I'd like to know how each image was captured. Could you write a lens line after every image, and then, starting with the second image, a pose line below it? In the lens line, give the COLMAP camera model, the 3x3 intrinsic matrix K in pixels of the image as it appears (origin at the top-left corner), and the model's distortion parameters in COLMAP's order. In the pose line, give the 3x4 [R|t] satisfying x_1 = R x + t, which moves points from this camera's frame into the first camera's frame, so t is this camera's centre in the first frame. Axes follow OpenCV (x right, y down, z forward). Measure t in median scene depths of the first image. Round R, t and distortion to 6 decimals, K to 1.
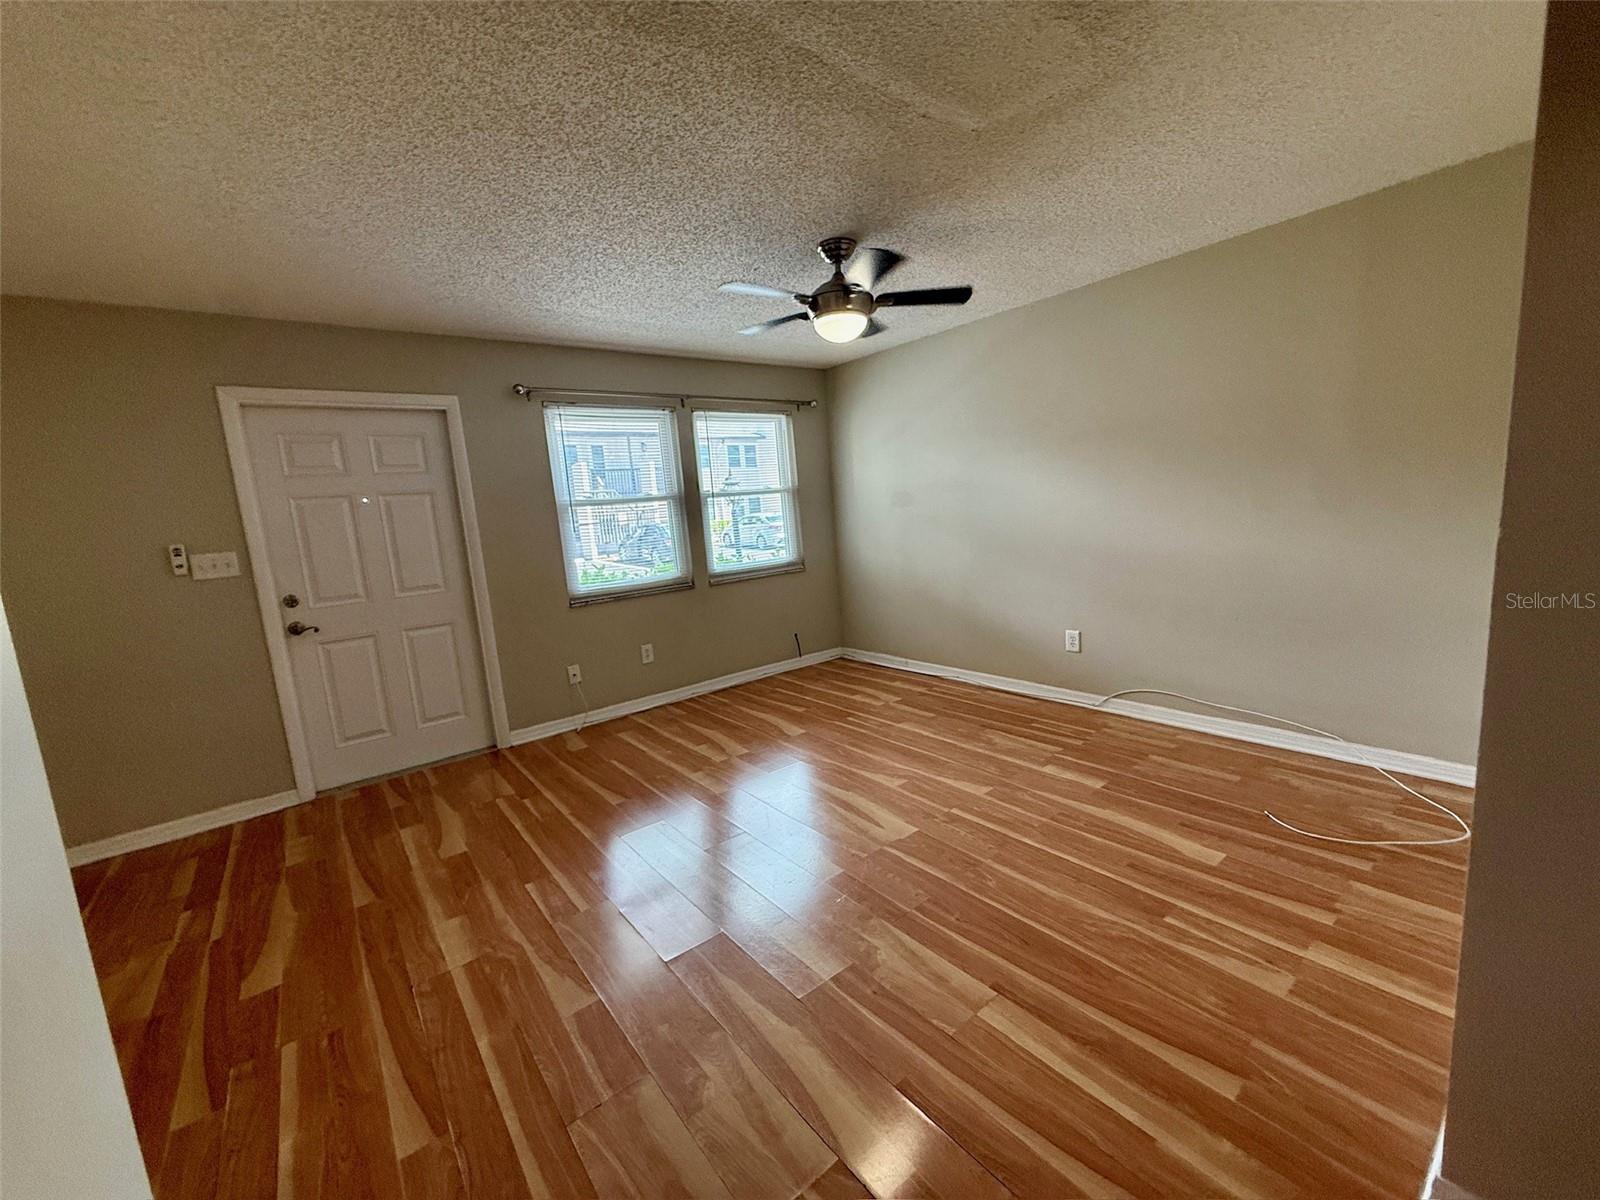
lens RADIAL K [[641.4, 0, 796.3], [0, 641.4, 603.0], [0, 0, 1]] dist [0.001068, -0.000120]
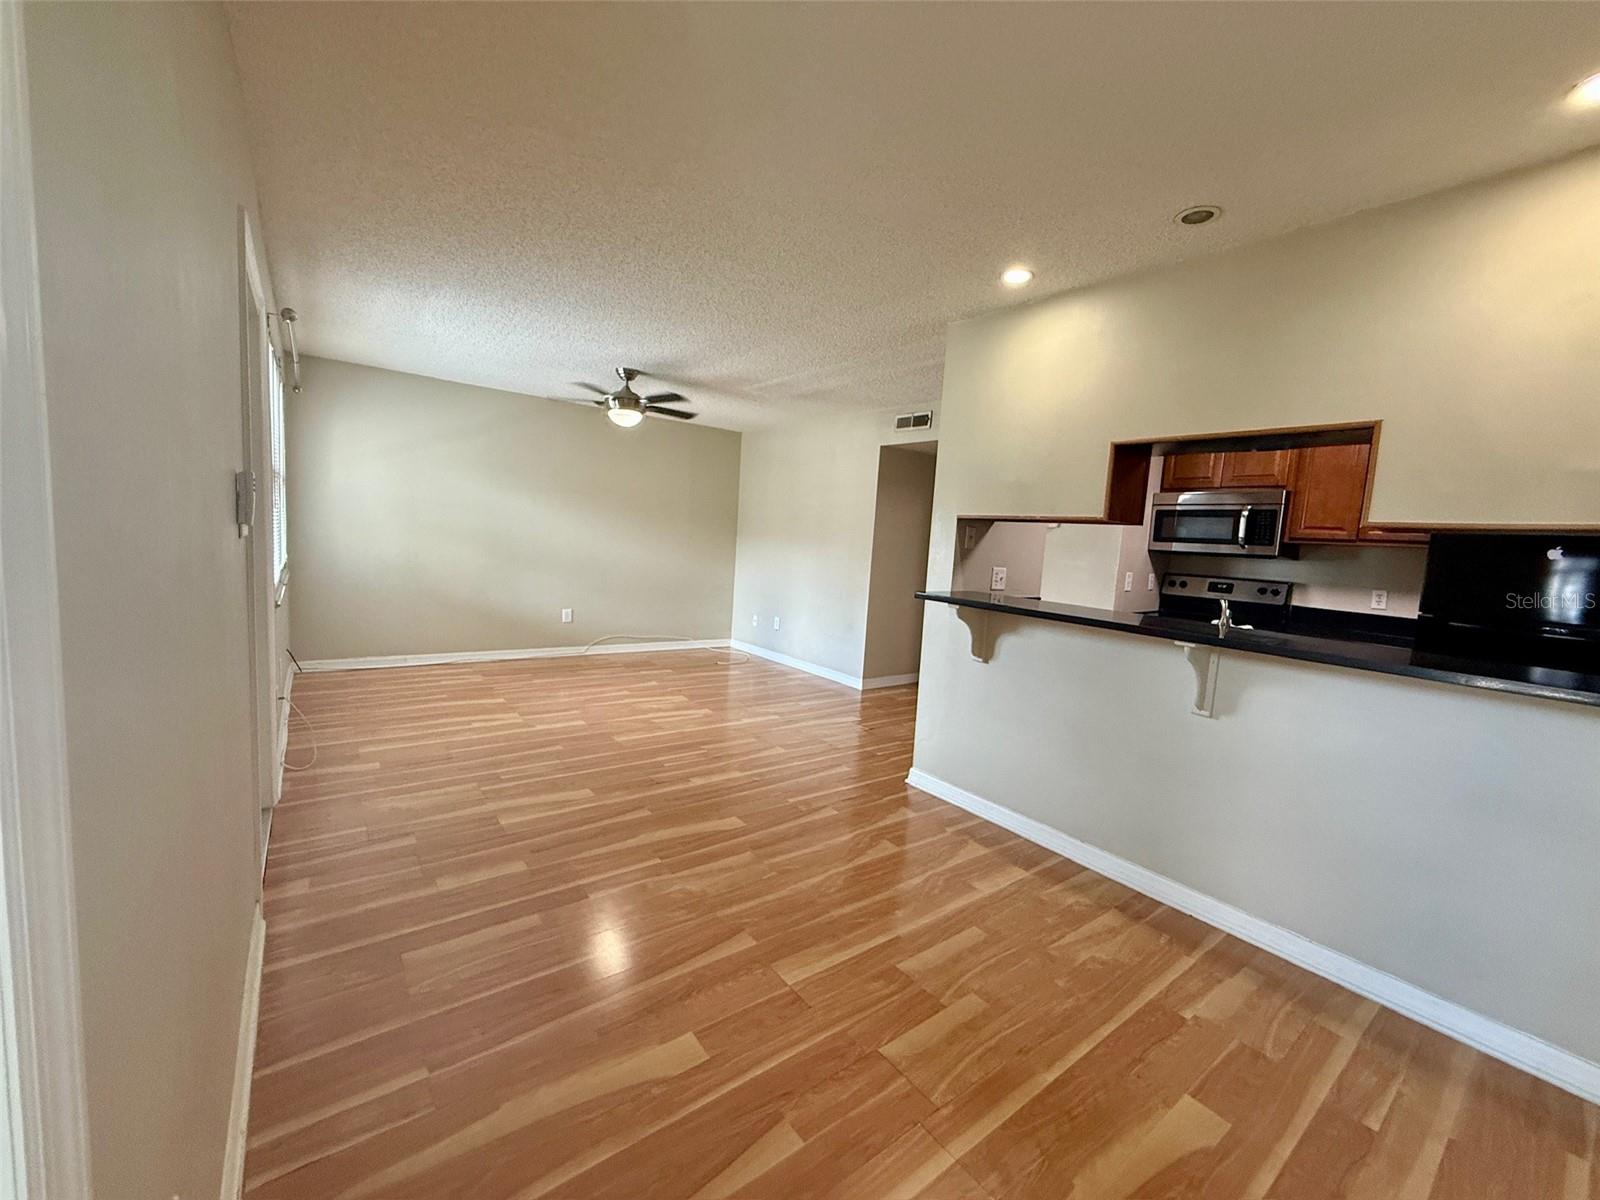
lens RADIAL K [[641.4, 0, 796.3], [0, 641.4, 603.0], [0, 0, 1]] dist [0.001068, -0.000120]
pose [[0.009781, -0.022097, 0.999708, -1.620073], [0.087863, 0.995908, 0.021153, 0.058714], [-0.996085, 0.087631, 0.011683, 0.569353]]
